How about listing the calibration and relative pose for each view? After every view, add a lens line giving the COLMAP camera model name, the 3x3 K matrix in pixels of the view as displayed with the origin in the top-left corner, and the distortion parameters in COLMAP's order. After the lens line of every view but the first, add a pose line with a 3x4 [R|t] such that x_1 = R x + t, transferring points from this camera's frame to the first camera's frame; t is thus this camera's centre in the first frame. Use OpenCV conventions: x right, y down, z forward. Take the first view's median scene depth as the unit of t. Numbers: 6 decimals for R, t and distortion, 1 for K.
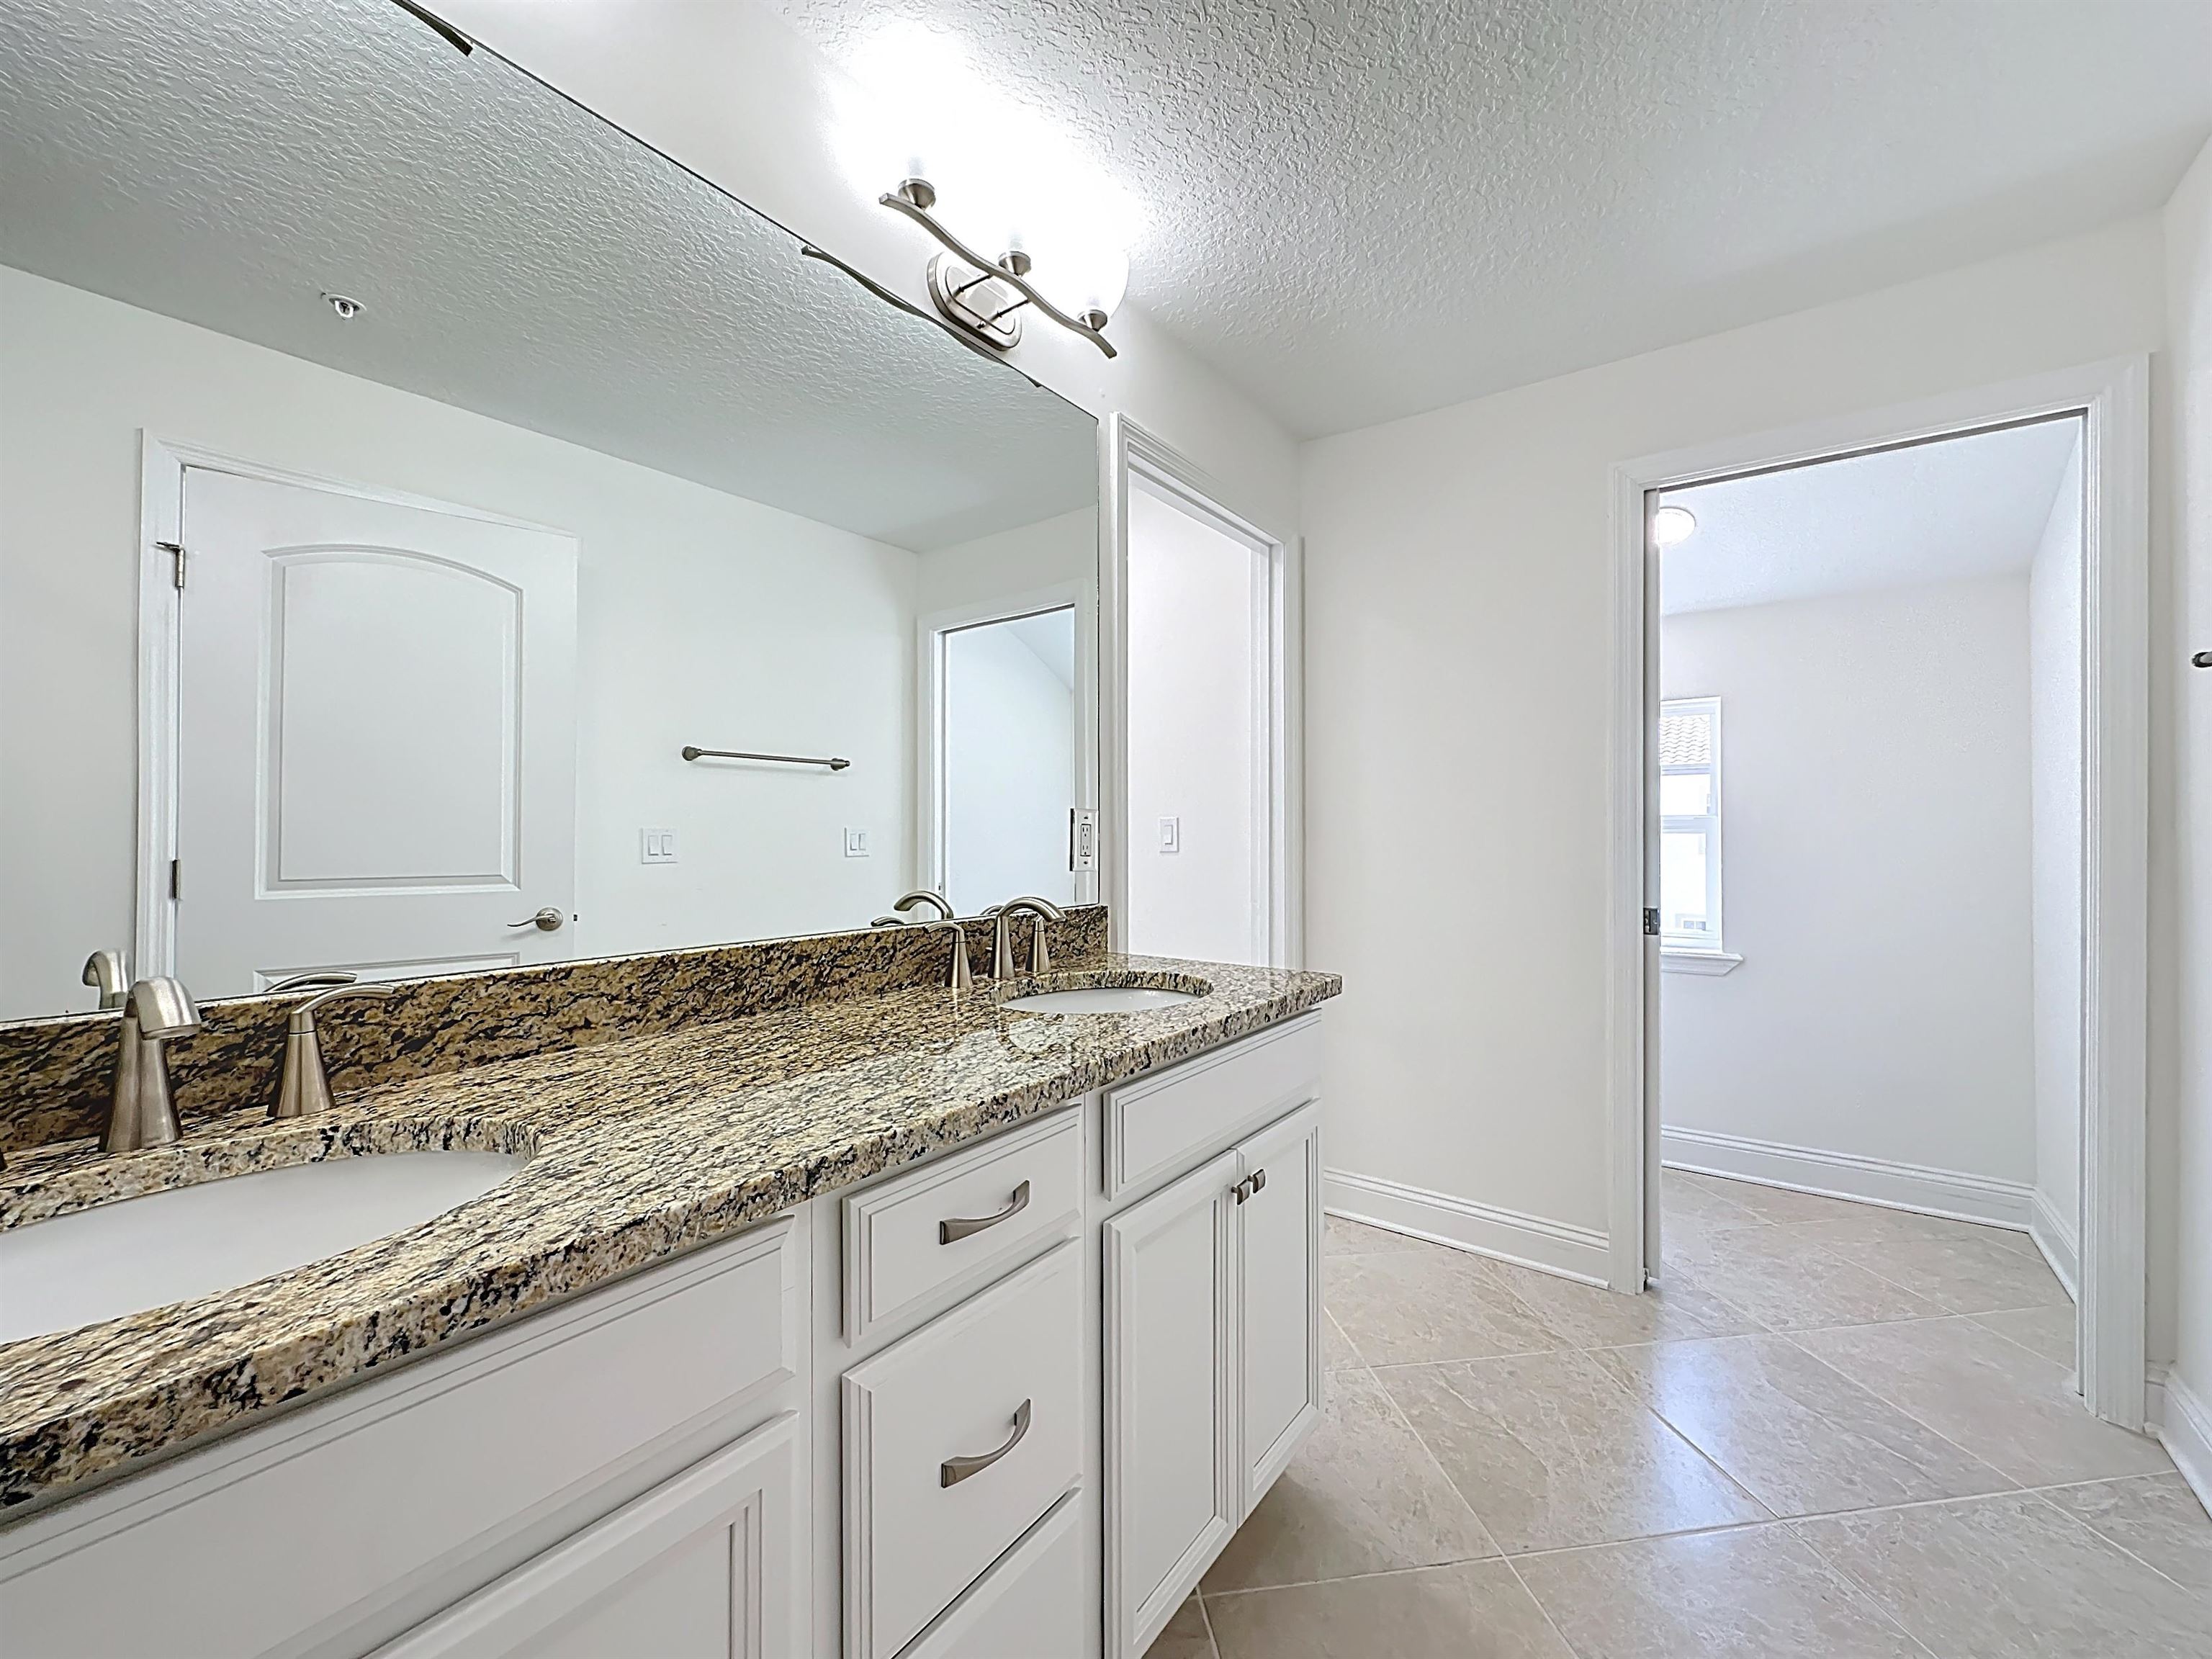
lens RADIAL K [[907.2, 0, 1102.5], [0, 907.2, 812.1], [0, 0, 1]] dist [-0.000922, 0.000282]
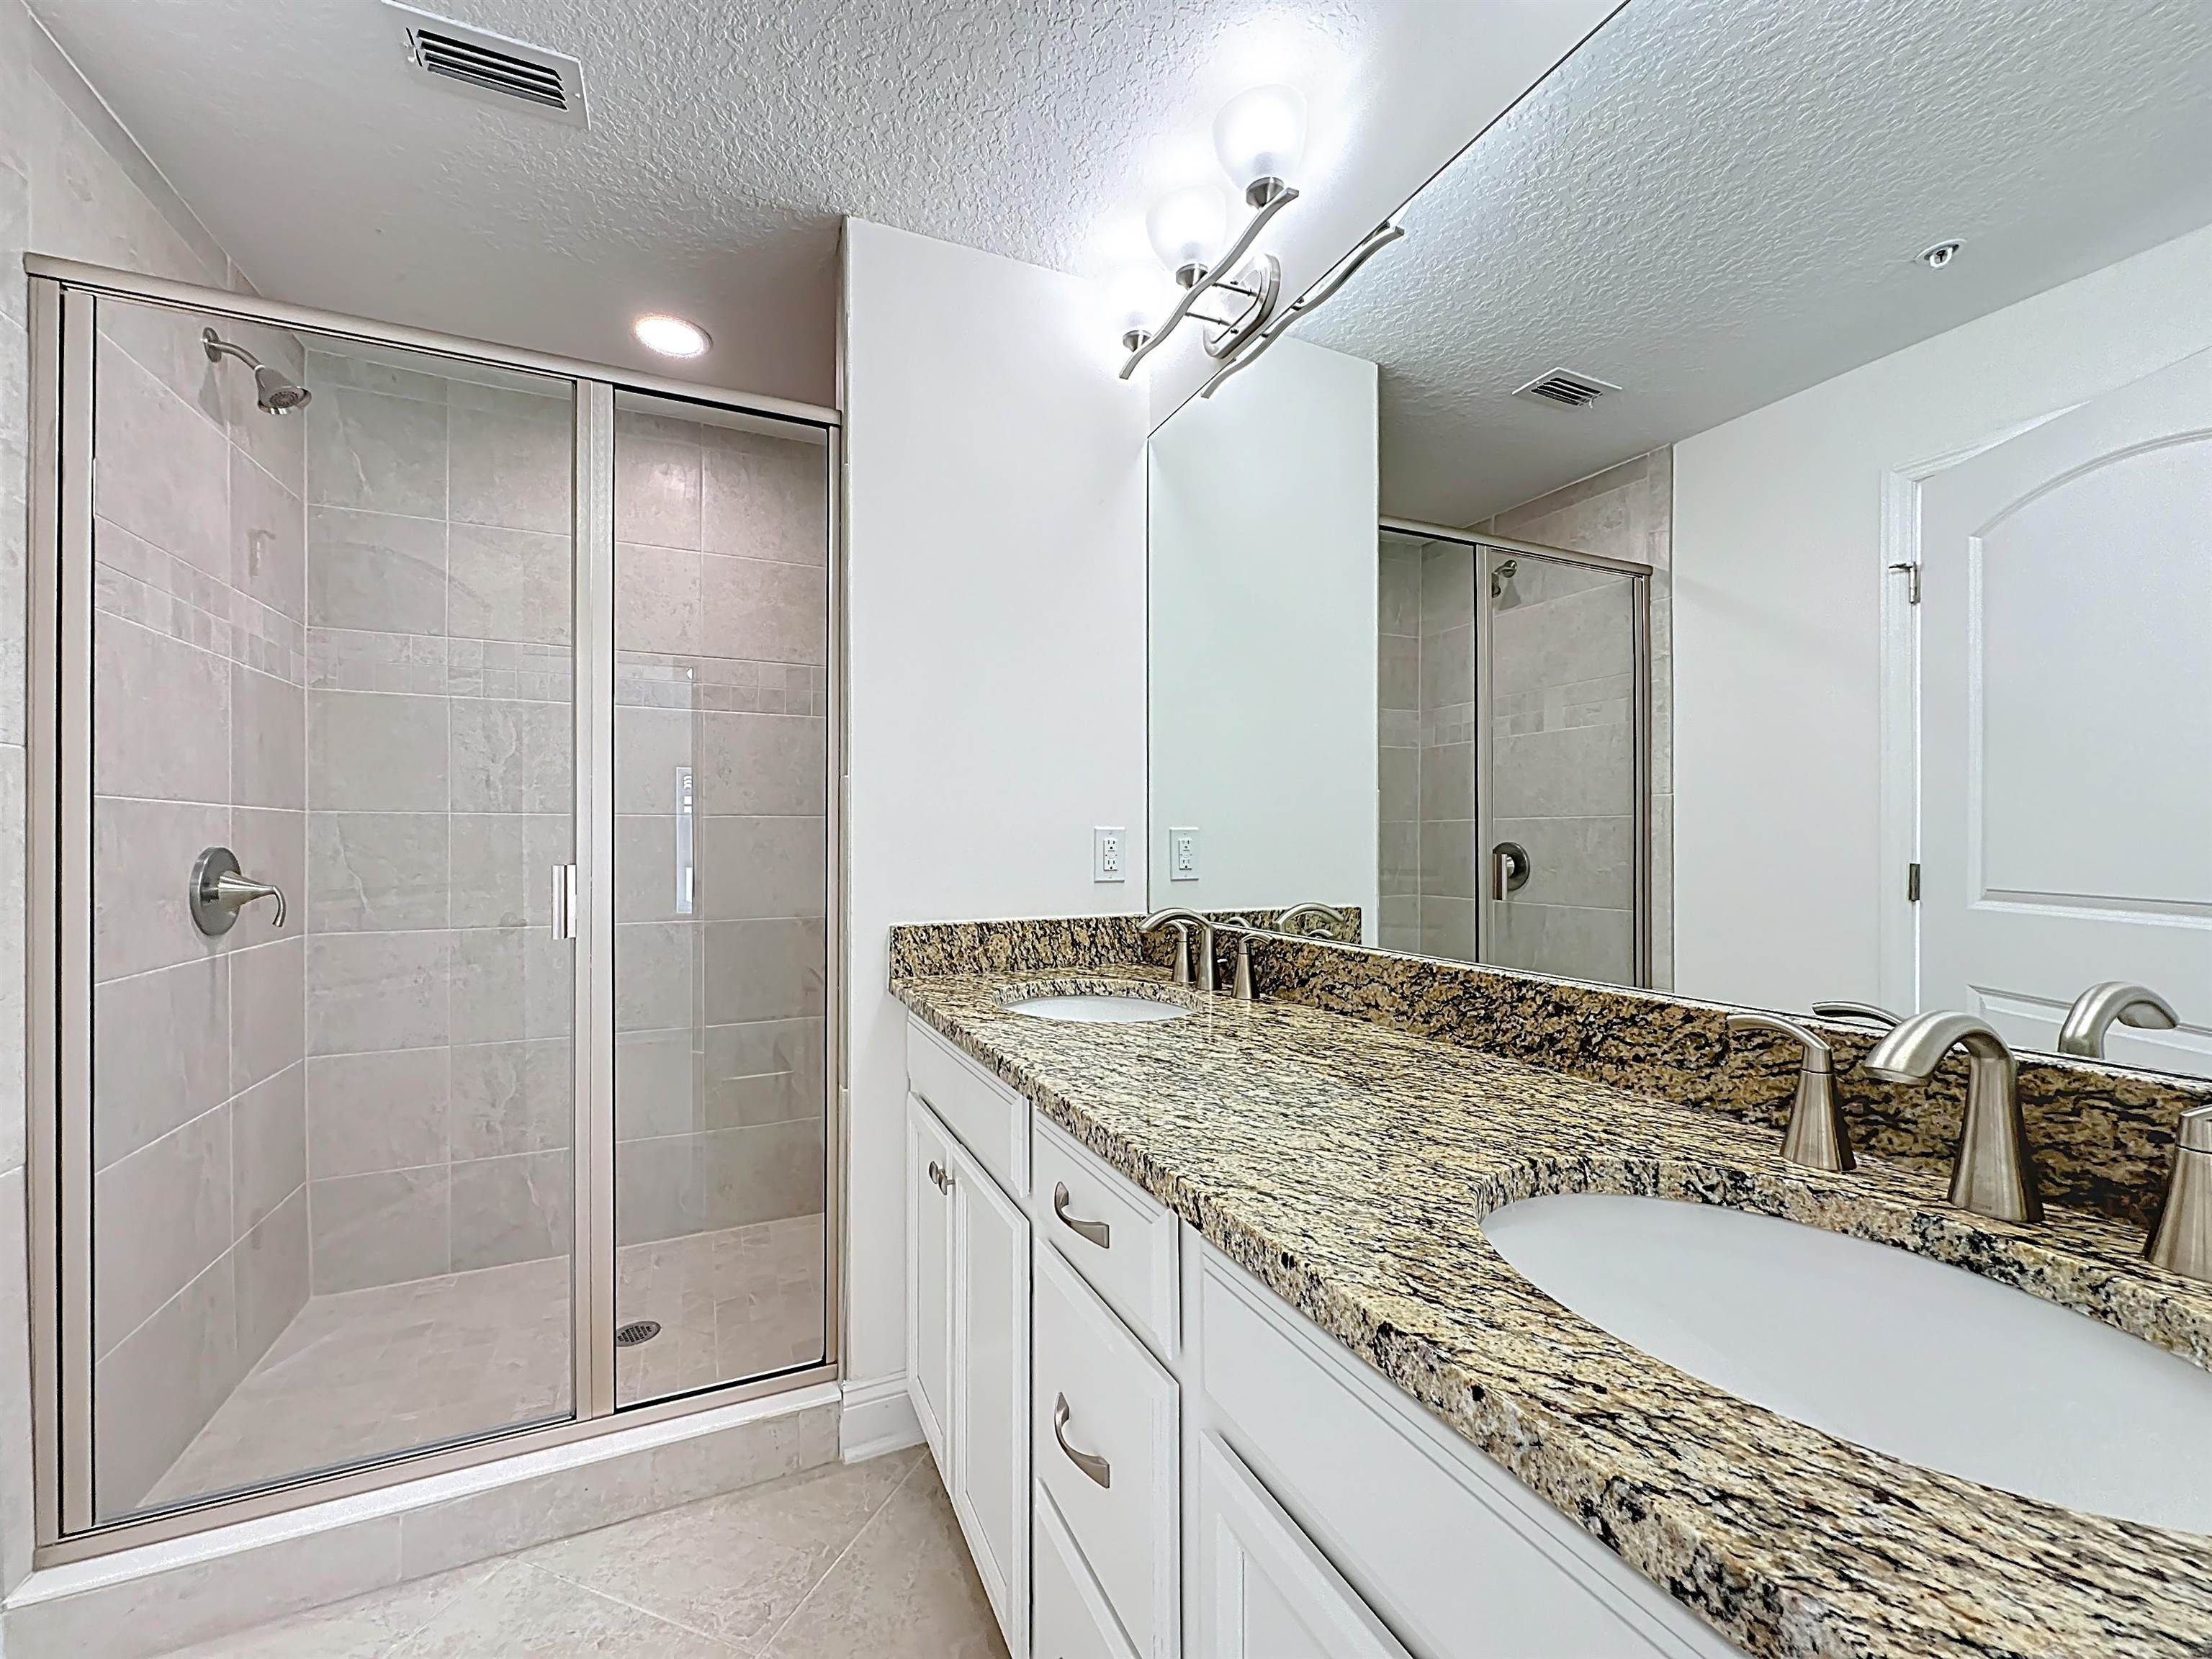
lens RADIAL K [[882.6, 0, 1098.8], [0, 882.6, 834.6], [0, 0, 1]] dist [-0.002695, 0.000075]
pose [[-0.486178, -0.003740, -0.873852, 0.582167], [0.023344, 0.999578, -0.017265, 0.022721], [0.873548, -0.028793, -0.485886, 1.193043]]
